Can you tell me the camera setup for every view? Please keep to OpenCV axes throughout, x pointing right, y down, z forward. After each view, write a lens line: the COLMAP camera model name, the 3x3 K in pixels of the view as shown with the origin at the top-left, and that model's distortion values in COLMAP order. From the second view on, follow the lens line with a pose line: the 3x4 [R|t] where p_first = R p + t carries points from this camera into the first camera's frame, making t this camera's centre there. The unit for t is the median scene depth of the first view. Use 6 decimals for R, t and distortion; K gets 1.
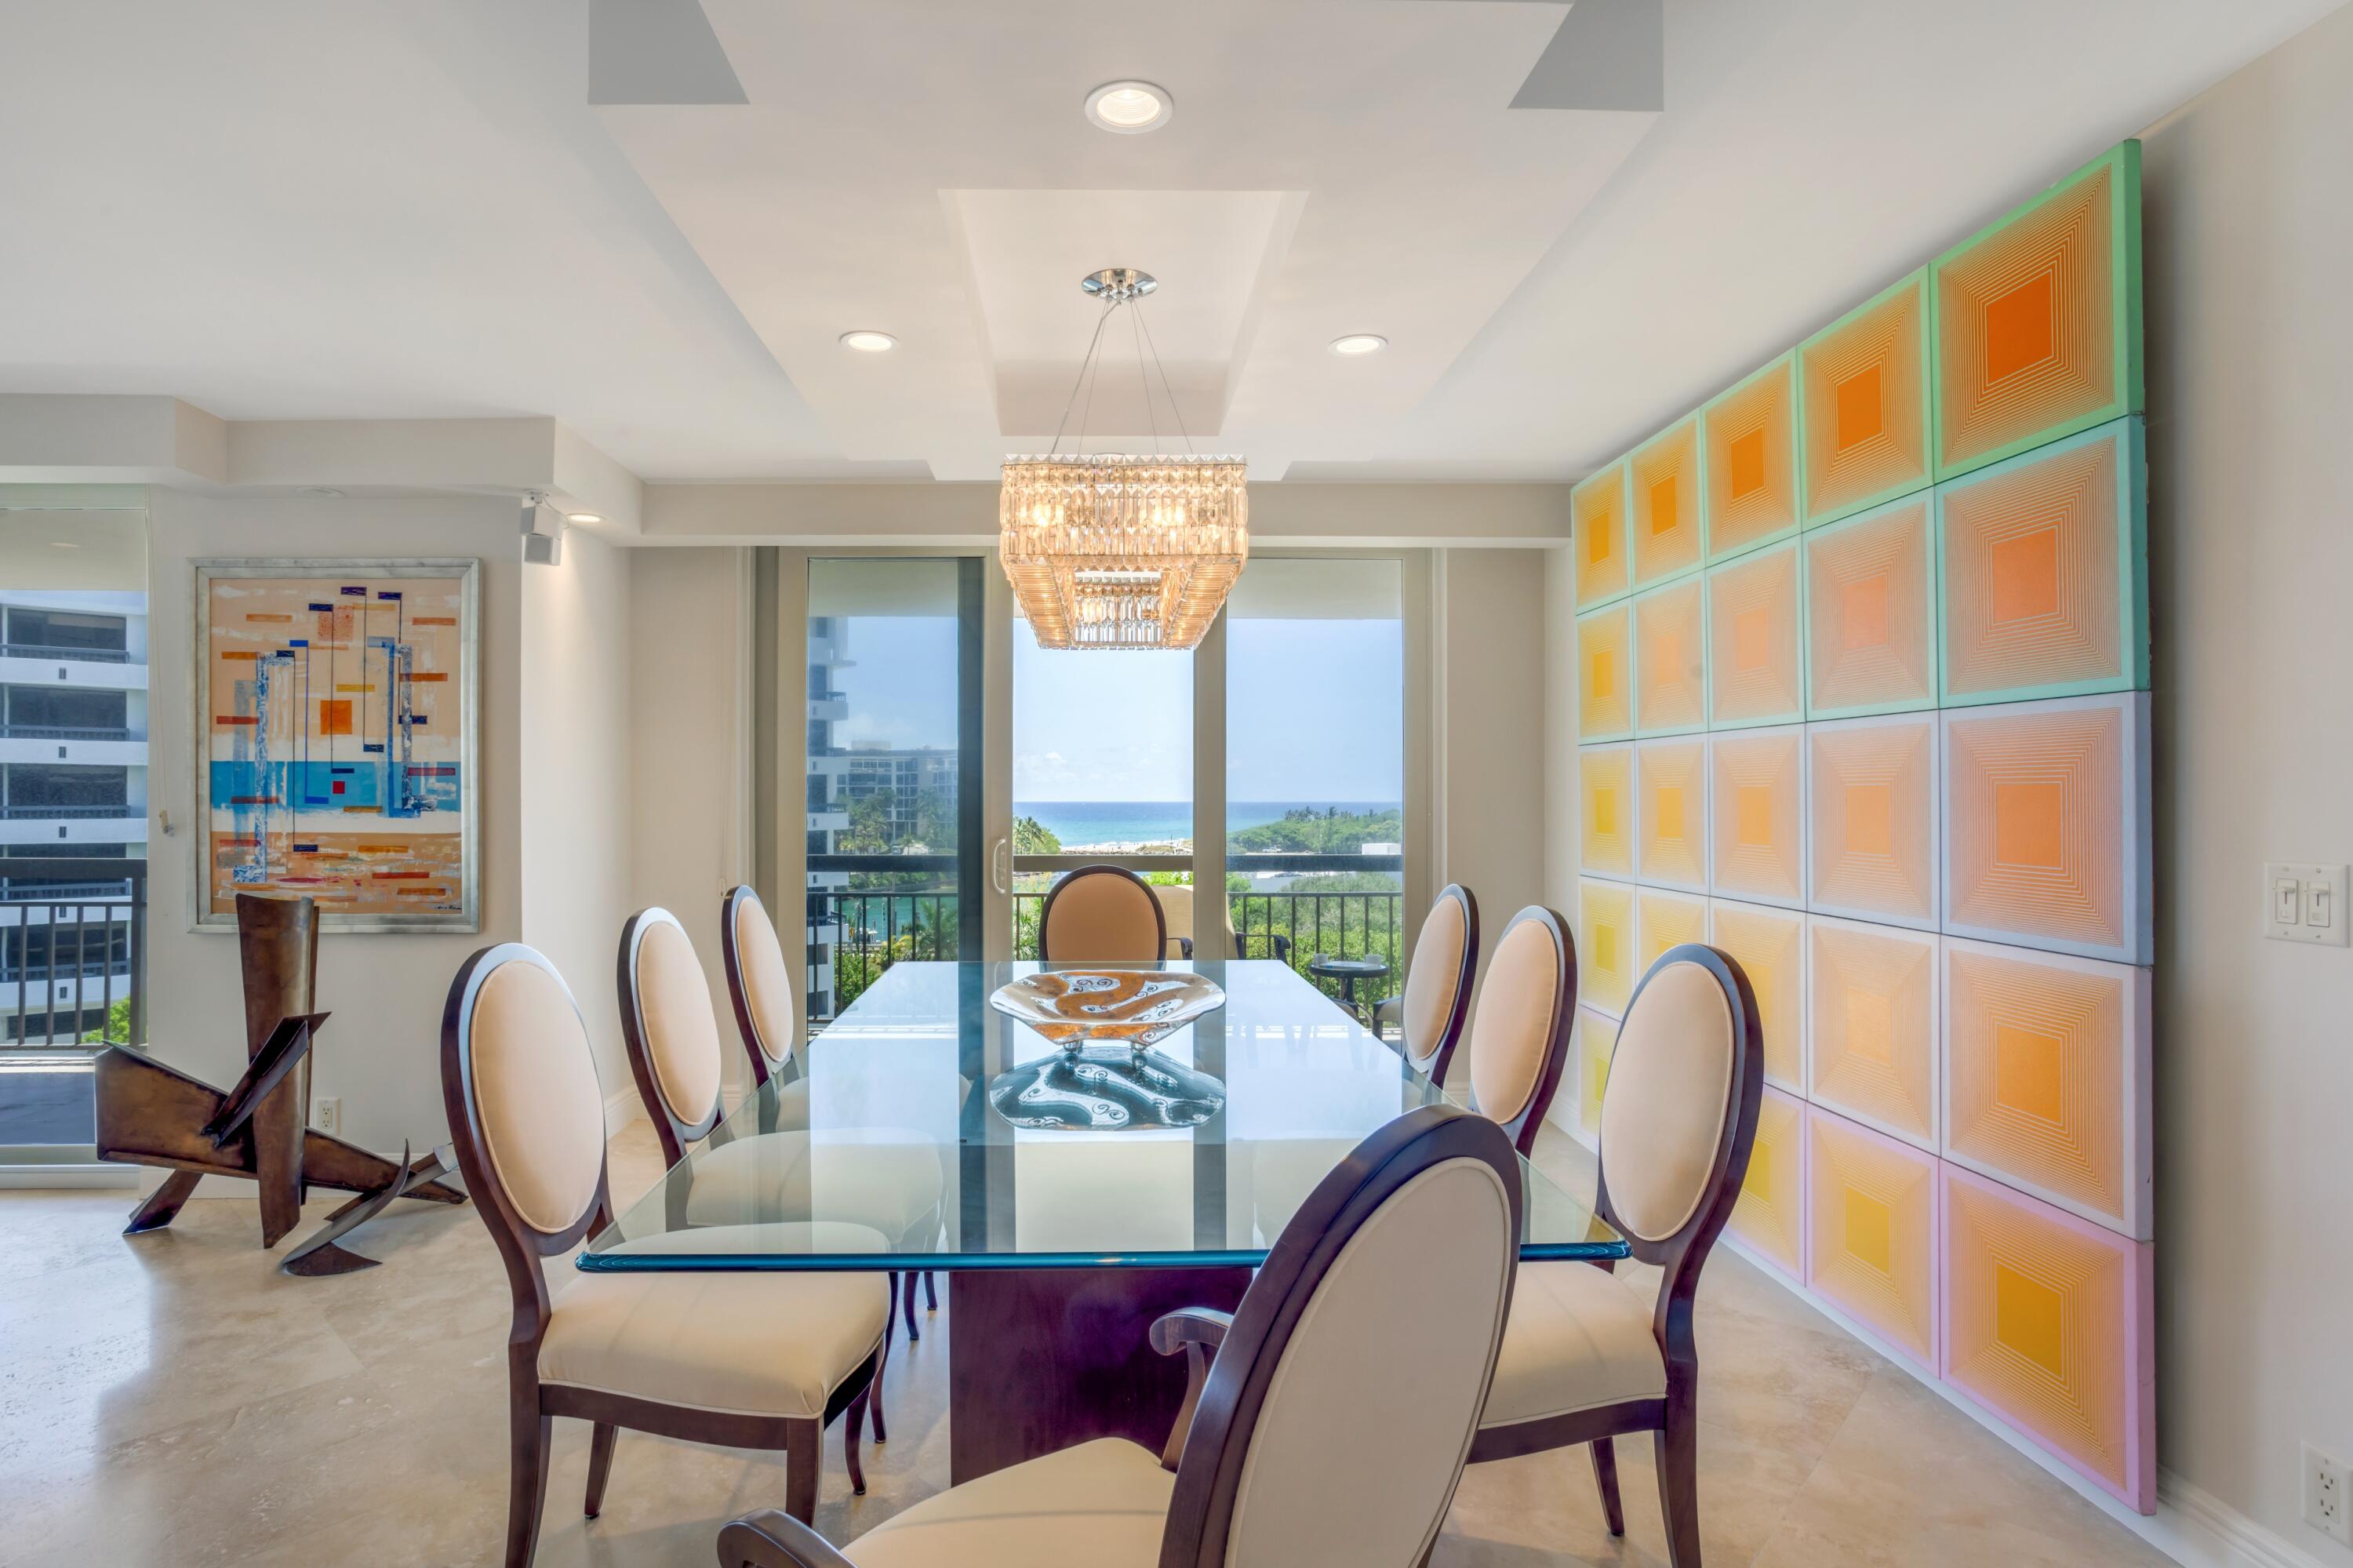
lens RADIAL K [[1193.9, 0, 1153.7], [0, 1193.9, 795.2], [0, 0, 1]] dist [-0.030381, 0.000470]
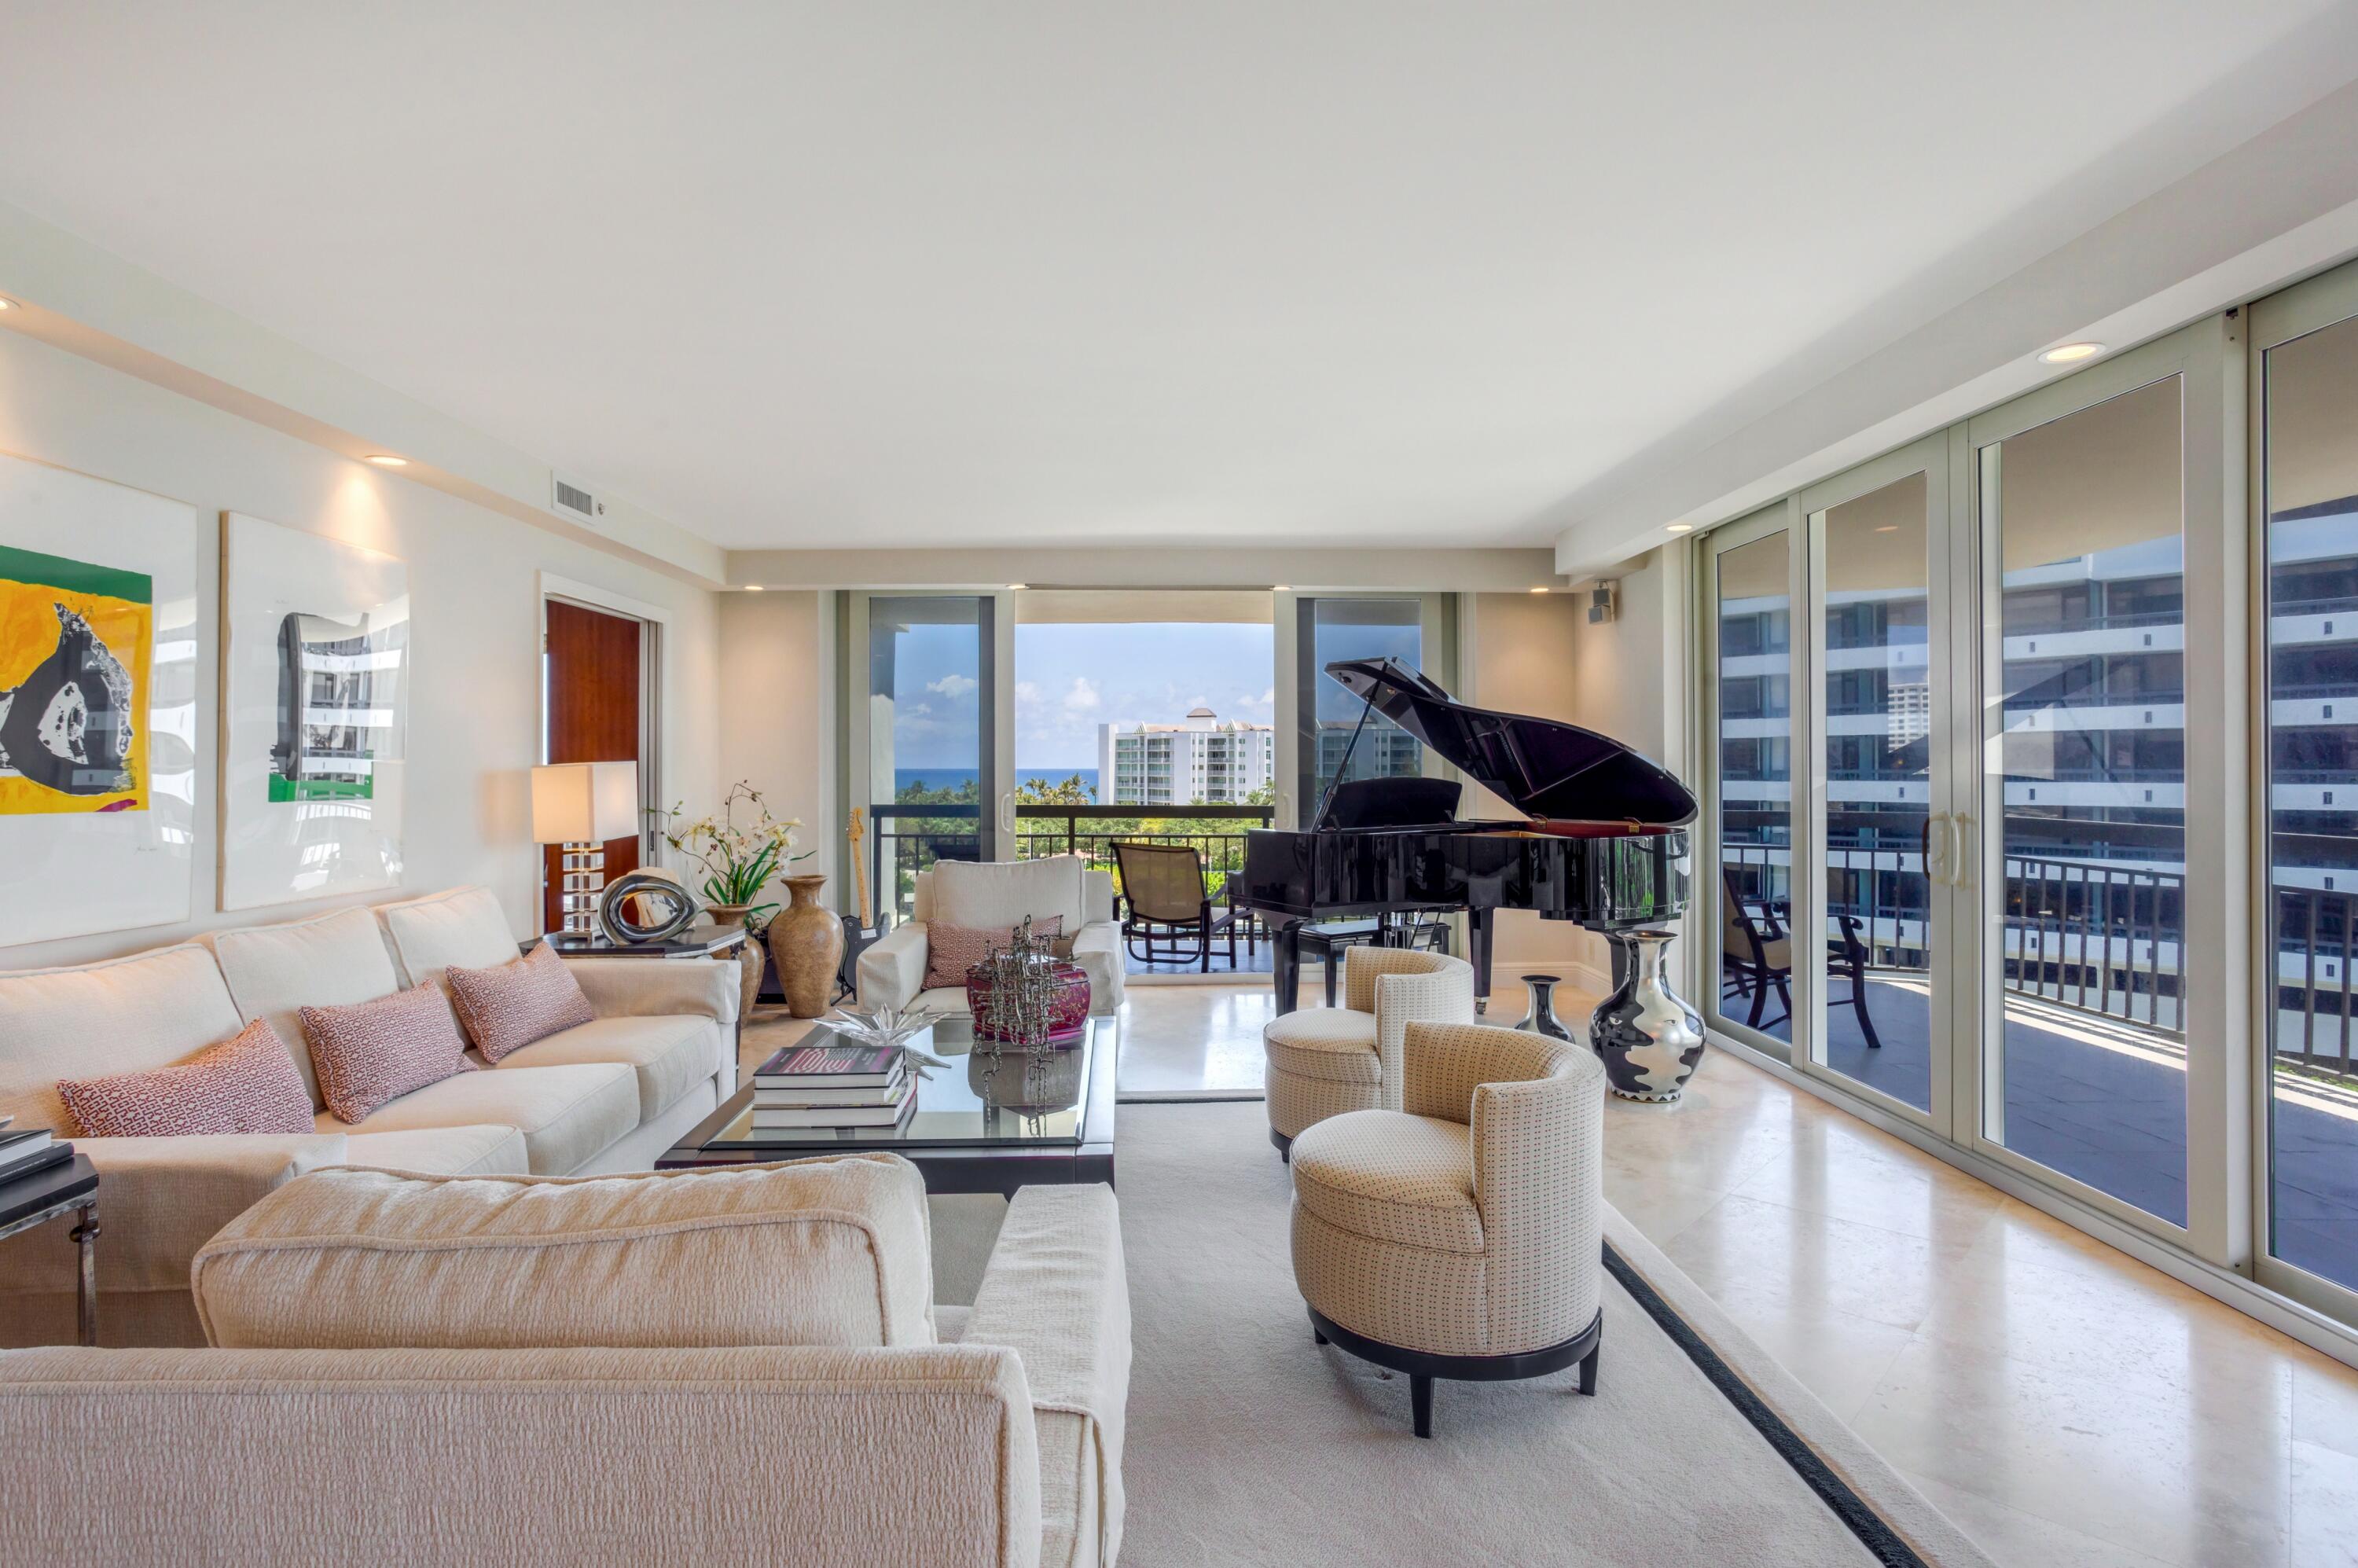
lens RADIAL K [[1207.1, 0, 1159.4], [0, 1207.1, 767.9], [0, 0, 1]] dist [0.042156, 0.001139]
pose [[-0.005116, 0.003753, -0.999980, 0.371704], [0.003998, 0.999985, 0.003732, -0.000293], [0.999979, -0.003979, -0.005131, 0.351093]]
